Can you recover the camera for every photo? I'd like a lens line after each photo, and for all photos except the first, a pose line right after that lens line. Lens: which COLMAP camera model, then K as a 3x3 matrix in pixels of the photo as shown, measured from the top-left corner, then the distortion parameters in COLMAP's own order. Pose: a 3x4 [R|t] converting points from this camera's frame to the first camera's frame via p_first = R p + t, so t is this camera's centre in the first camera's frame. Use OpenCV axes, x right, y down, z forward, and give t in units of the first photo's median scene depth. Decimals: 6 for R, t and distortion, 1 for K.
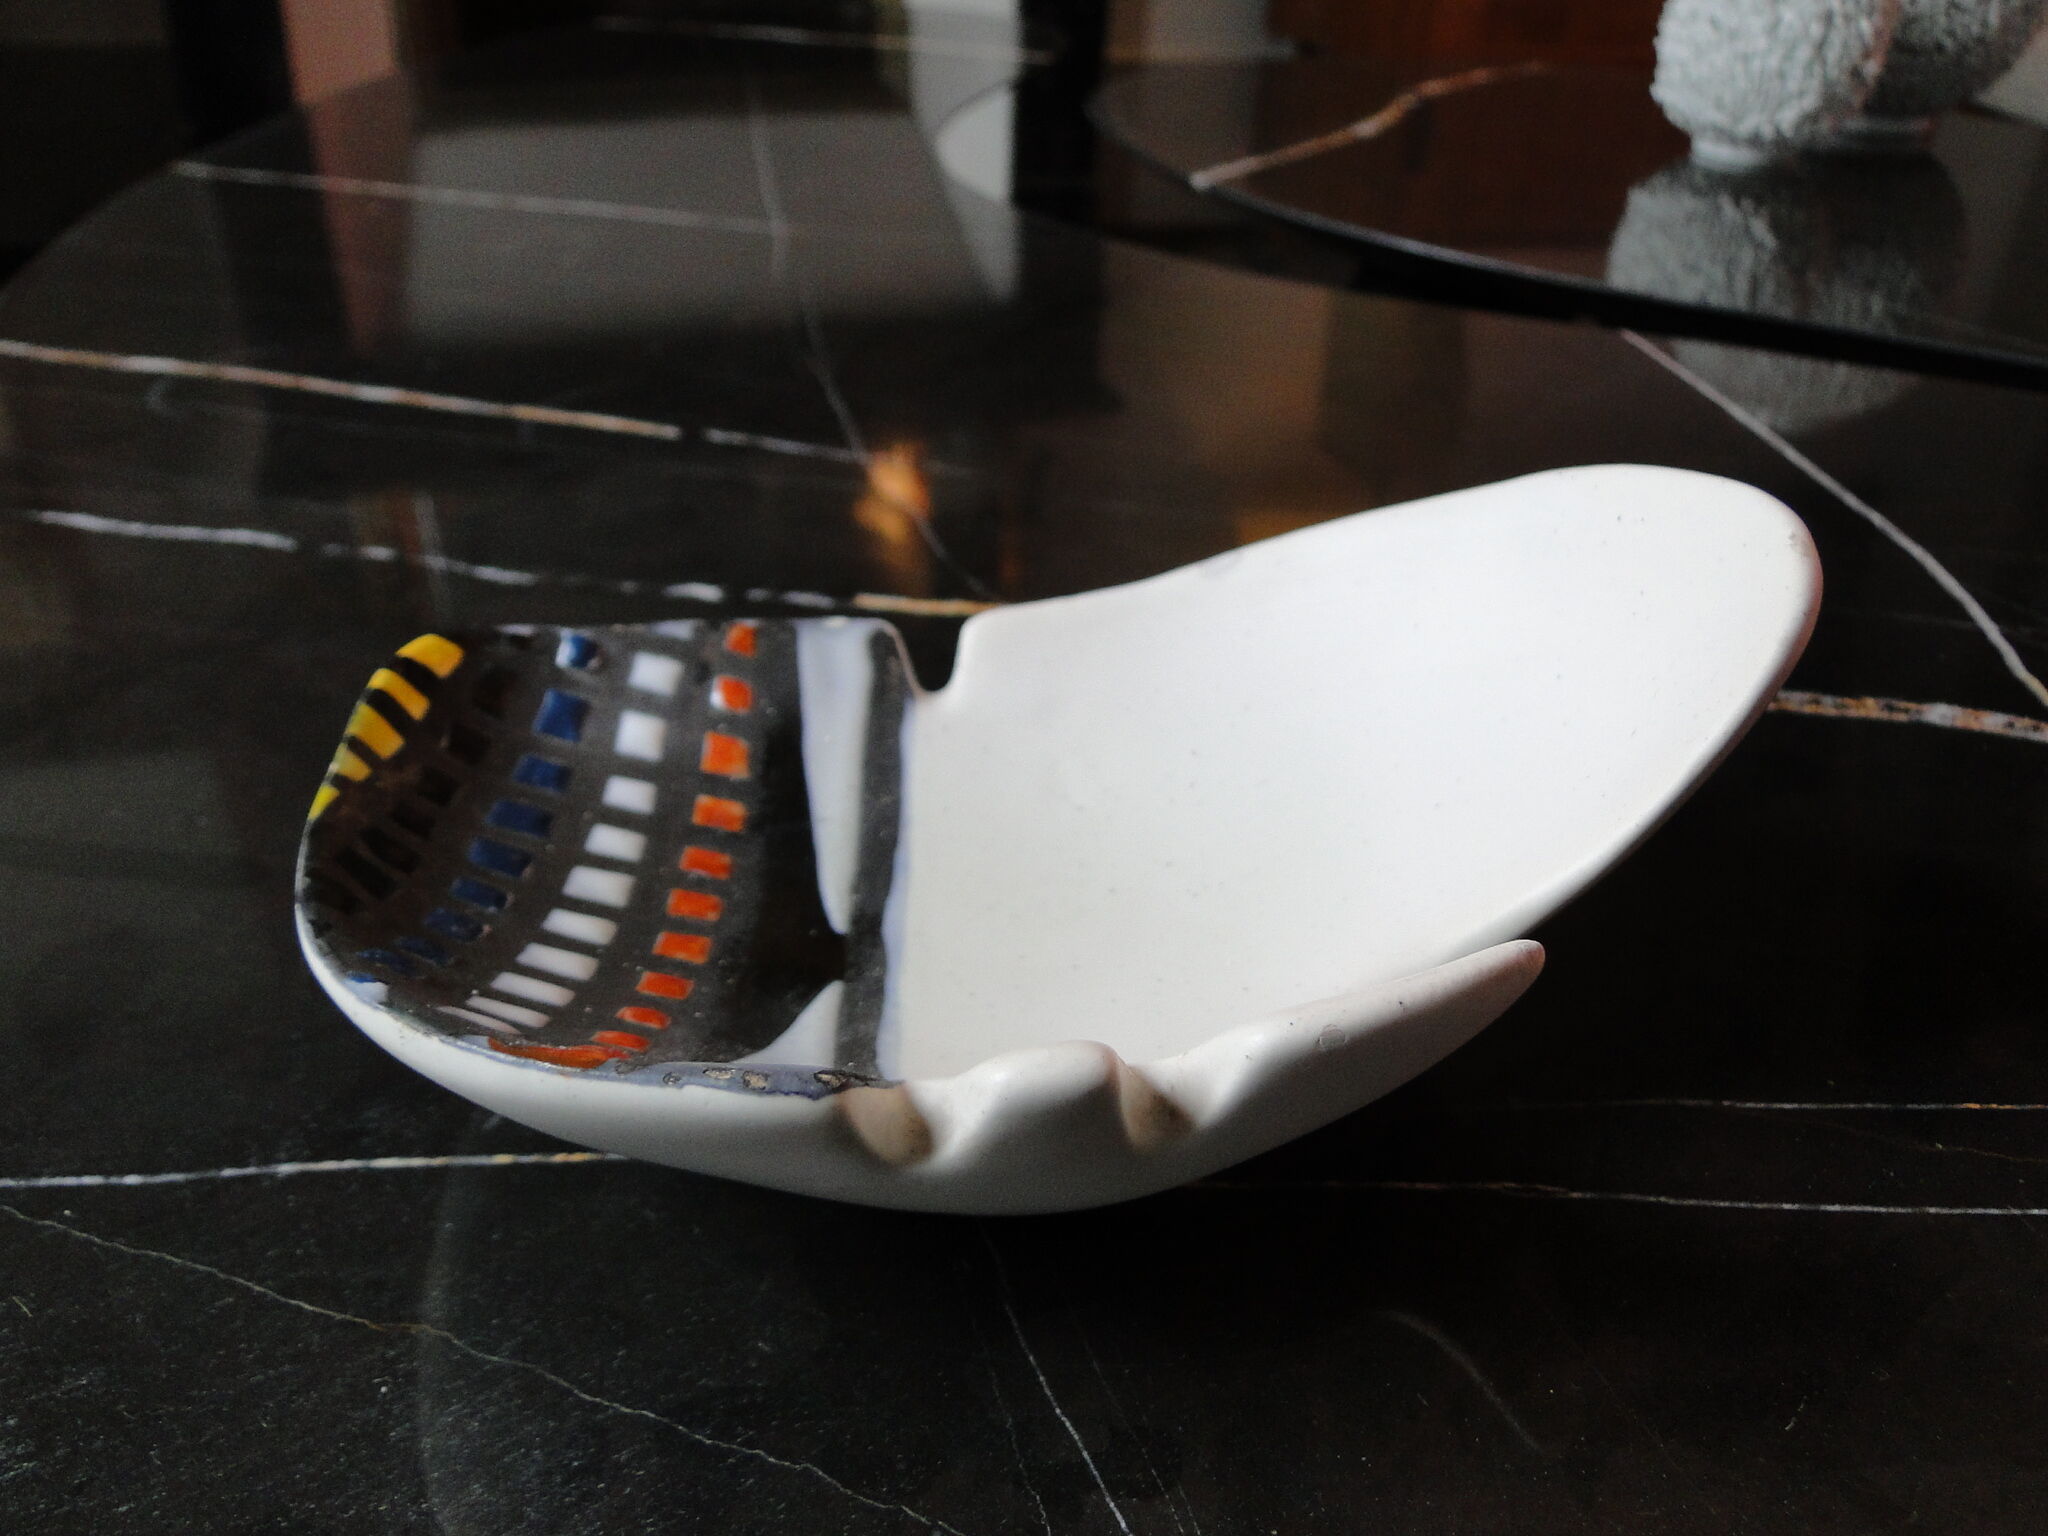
lens RADIAL K [[1721.2, 0, 1024.0], [0, 1721.2, 768.0], [0, 0, 1]] dist [0.003089, -0.052512]
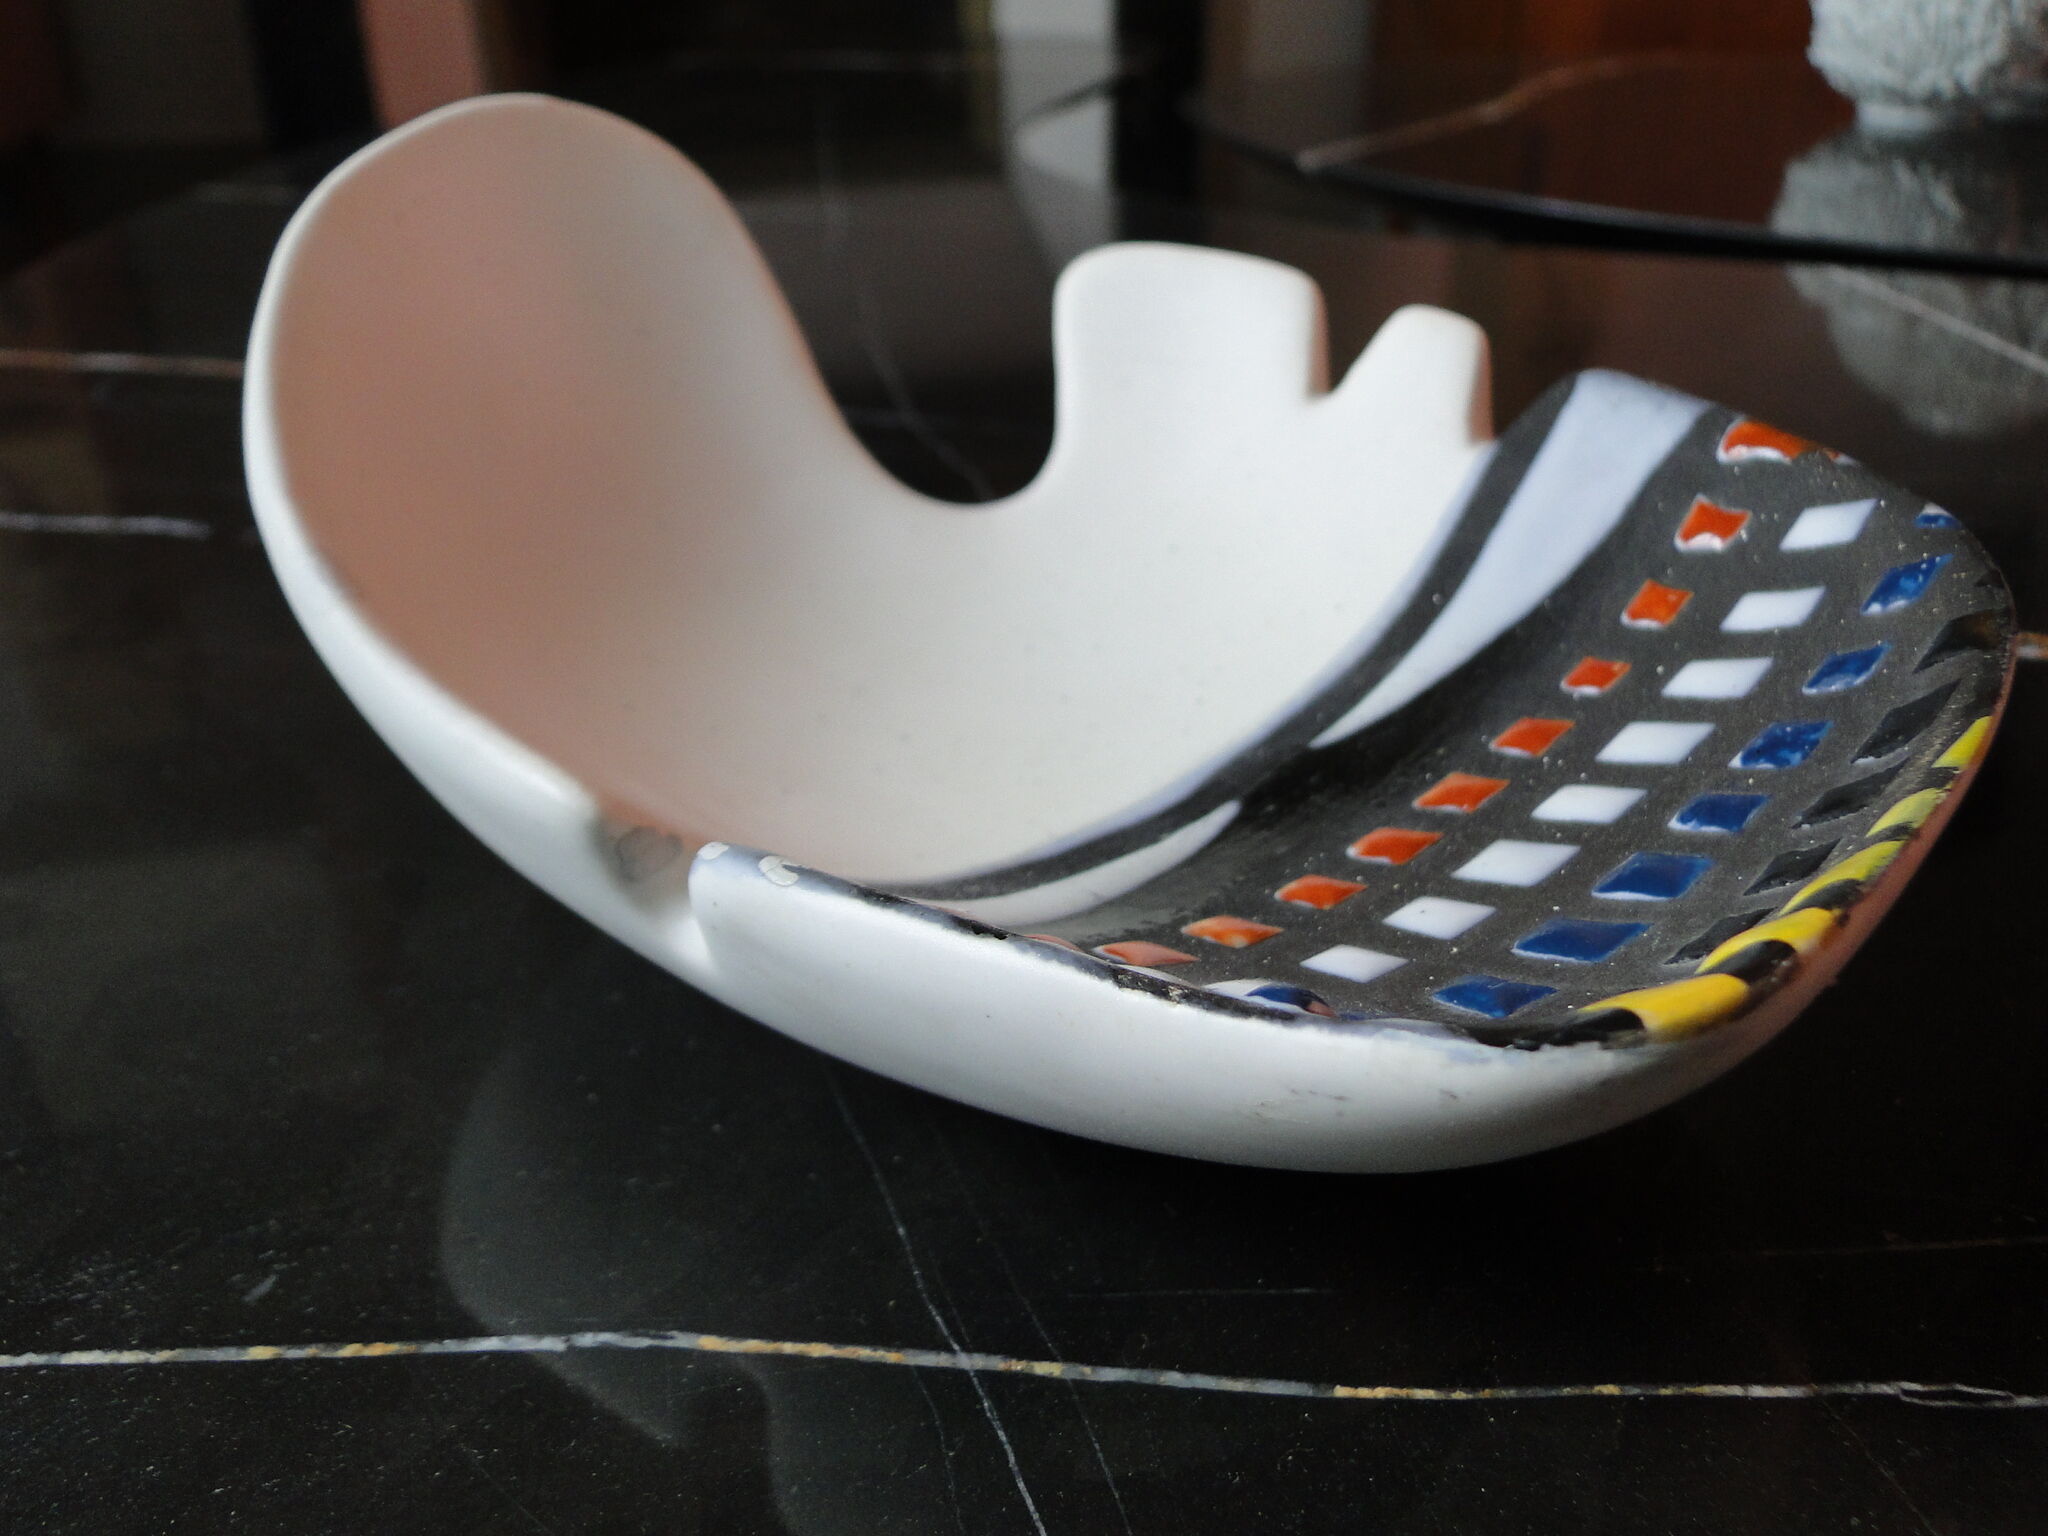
lens RADIAL K [[1732.1, 0, 1000.3], [0, 1732.1, 771.7], [0, 0, 1]] dist [-0.029964, -0.000447]
pose [[0.996042, -0.029508, -0.083845, 0.025721], [0.026066, 0.998784, -0.041852, 0.048535], [0.084978, 0.039501, 0.995600, 0.390720]]
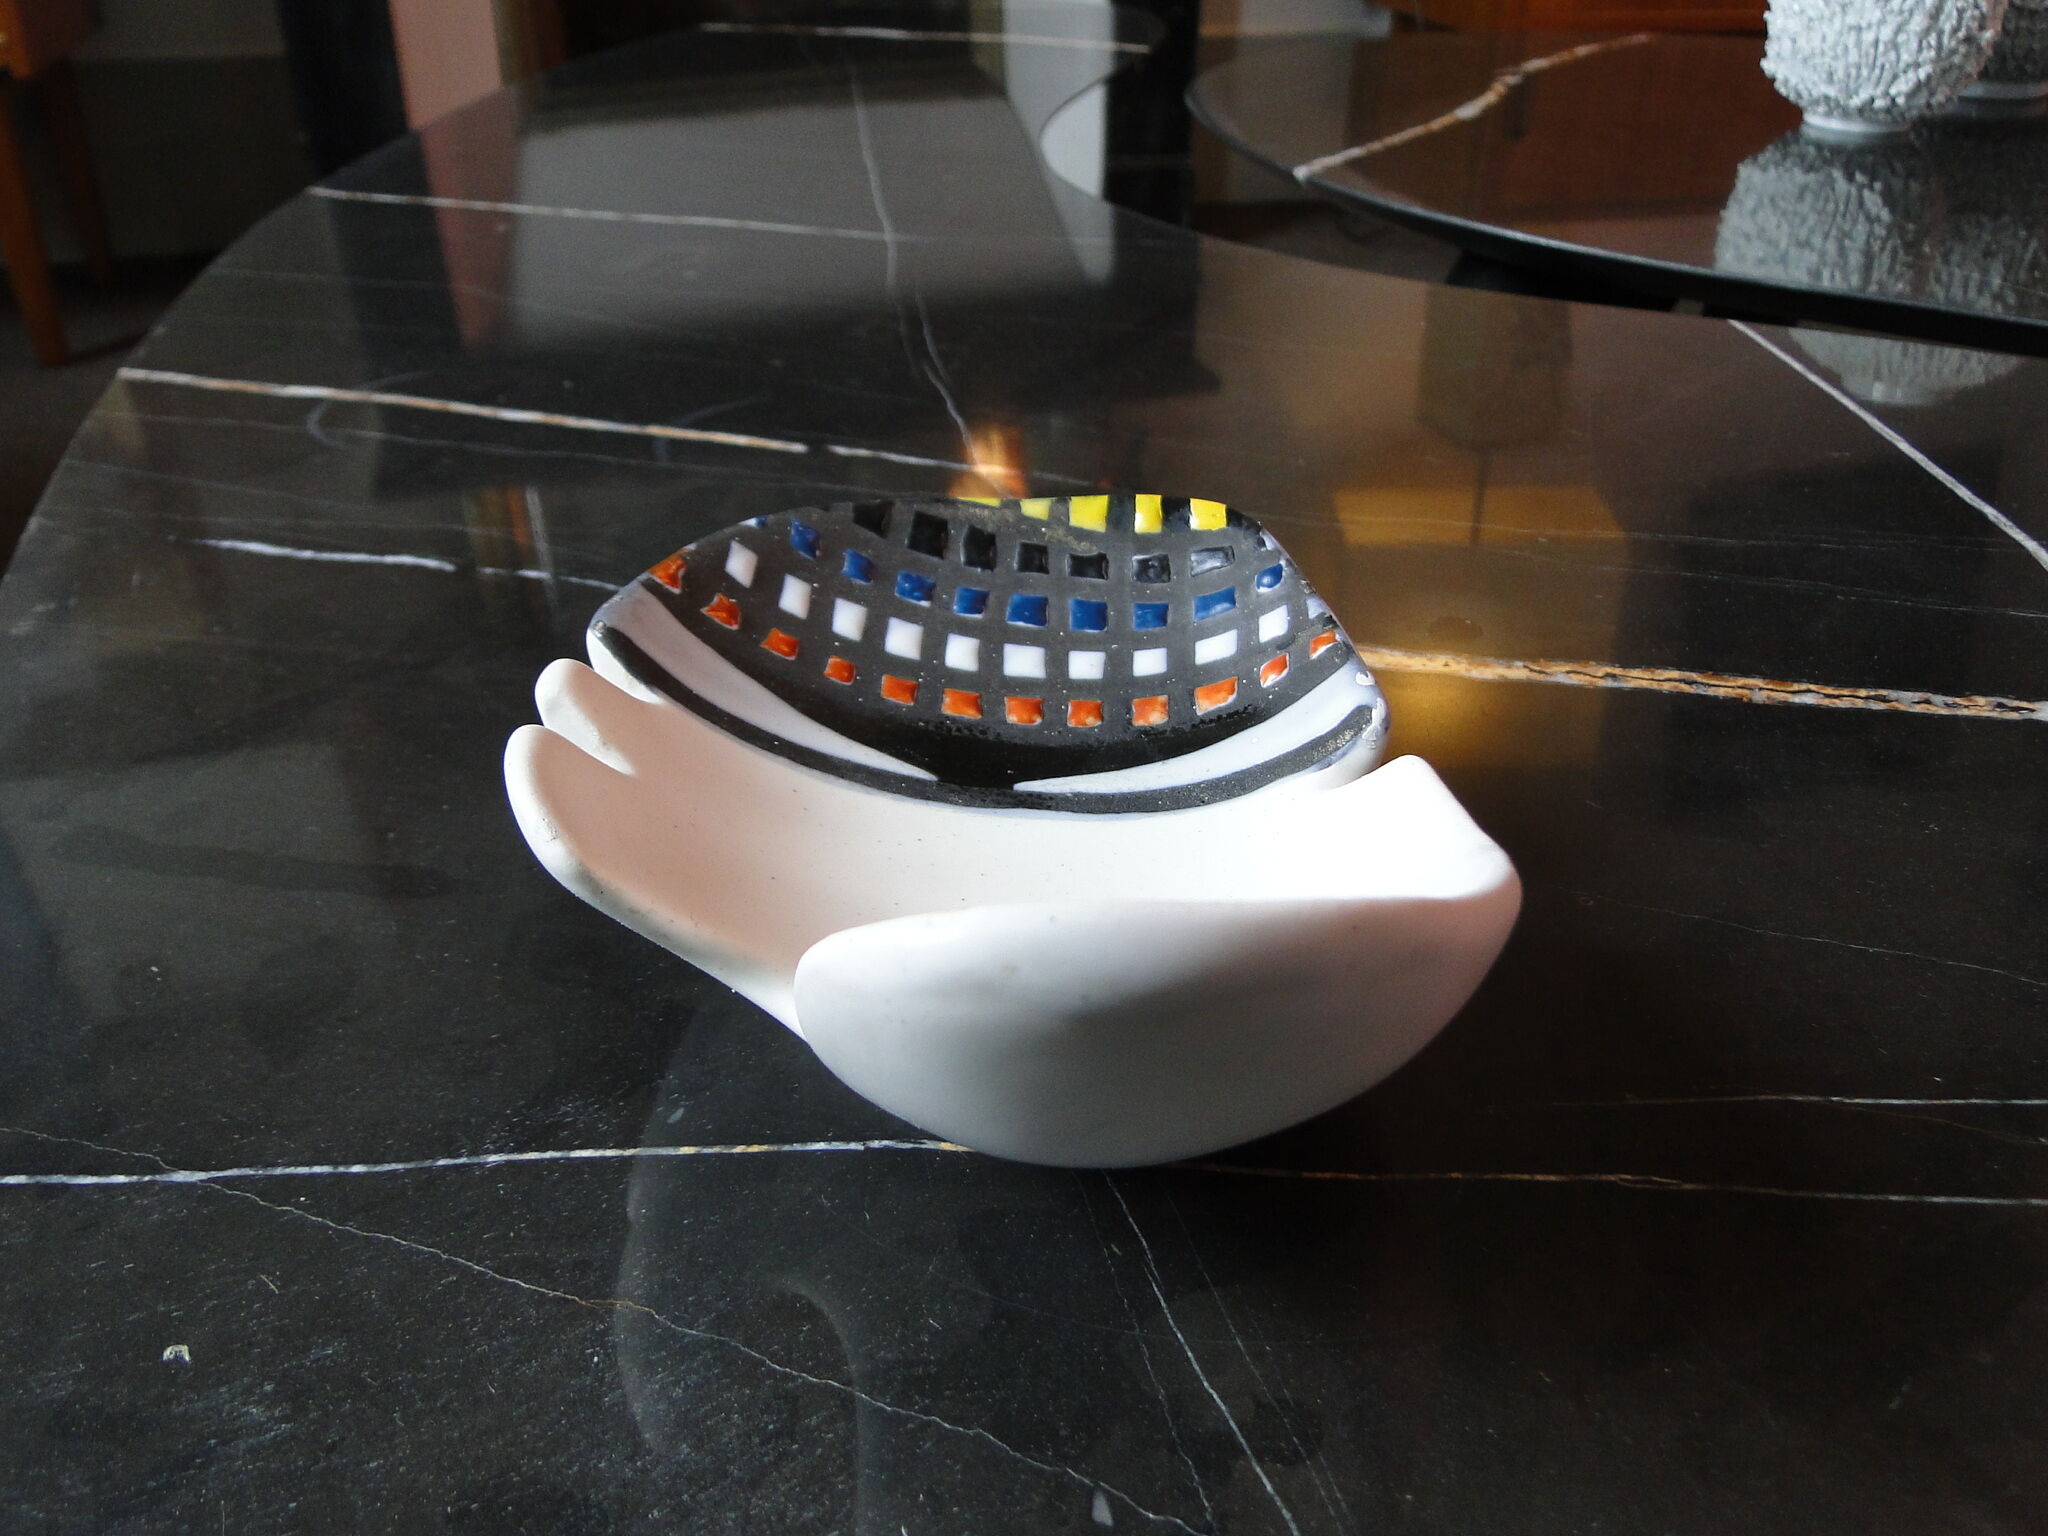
lens RADIAL K [[1730.0, 0, 1024.0], [0, 1730.0, 768.0], [0, 0, 1]] dist [0.004583, -0.050420]
pose [[0.998408, -0.009161, -0.055652, -0.026664], [0.009798, 0.999889, 0.011188, -0.025629], [0.055544, -0.011715, 0.998388, -0.082292]]
